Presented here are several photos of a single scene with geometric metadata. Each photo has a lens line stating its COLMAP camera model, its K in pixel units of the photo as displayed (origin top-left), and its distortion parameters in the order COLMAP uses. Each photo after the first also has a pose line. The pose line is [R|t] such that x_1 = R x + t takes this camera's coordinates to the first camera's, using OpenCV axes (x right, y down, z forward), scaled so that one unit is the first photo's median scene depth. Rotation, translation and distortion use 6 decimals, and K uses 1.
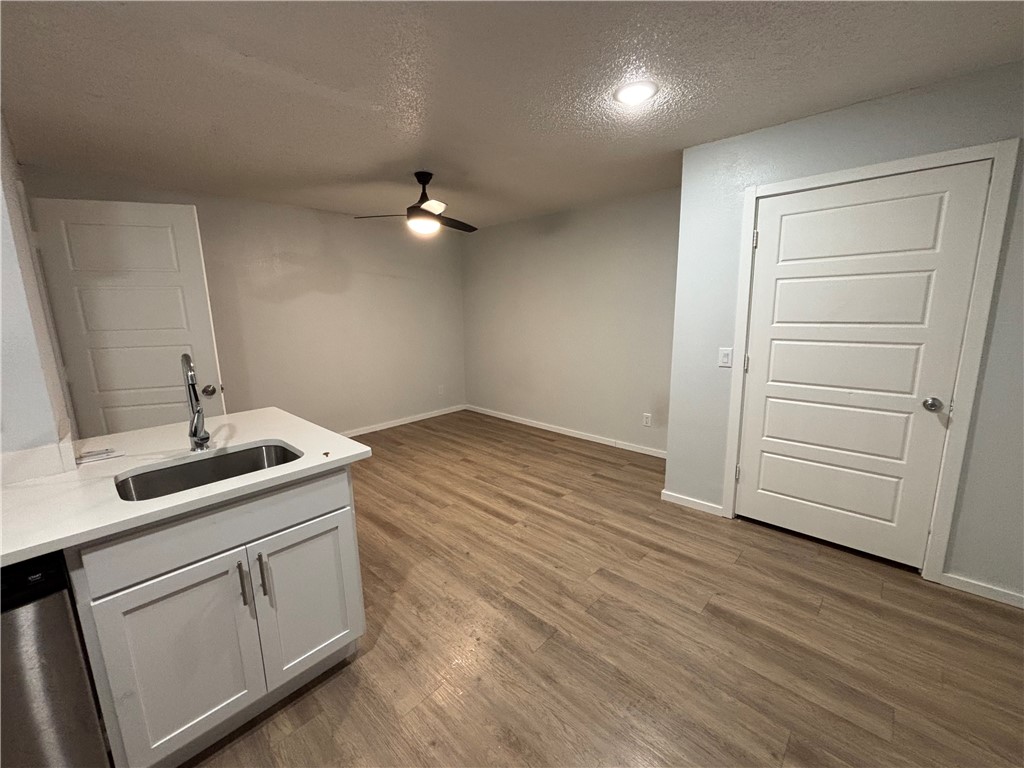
lens RADIAL K [[402.5, 0, 509.5], [0, 402.5, 381.2], [0, 0, 1]] dist [0.000312, -0.000001]
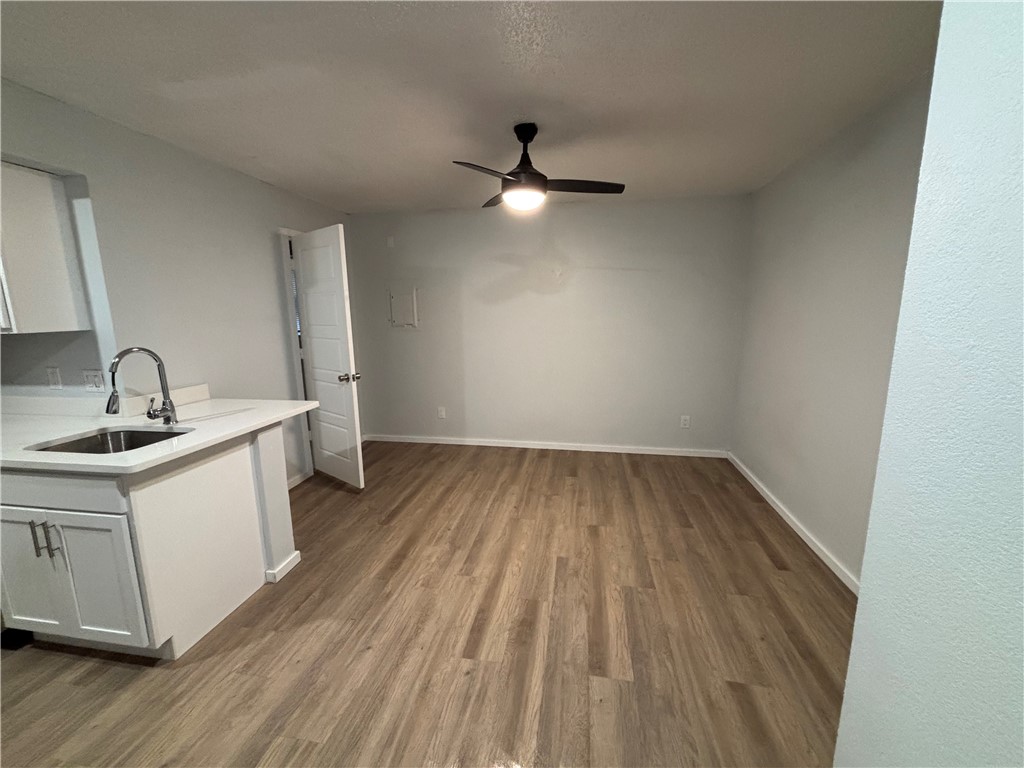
lens RADIAL K [[414.2, 0, 512.0], [0, 414.2, 384.0], [0, 0, 1]] dist [0.001448, 0.000289]
pose [[0.560476, 0.157395, -0.813076, 0.384309], [-0.148408, 0.984970, 0.088369, -0.100581], [0.814764, 0.071138, 0.575411, 0.493322]]
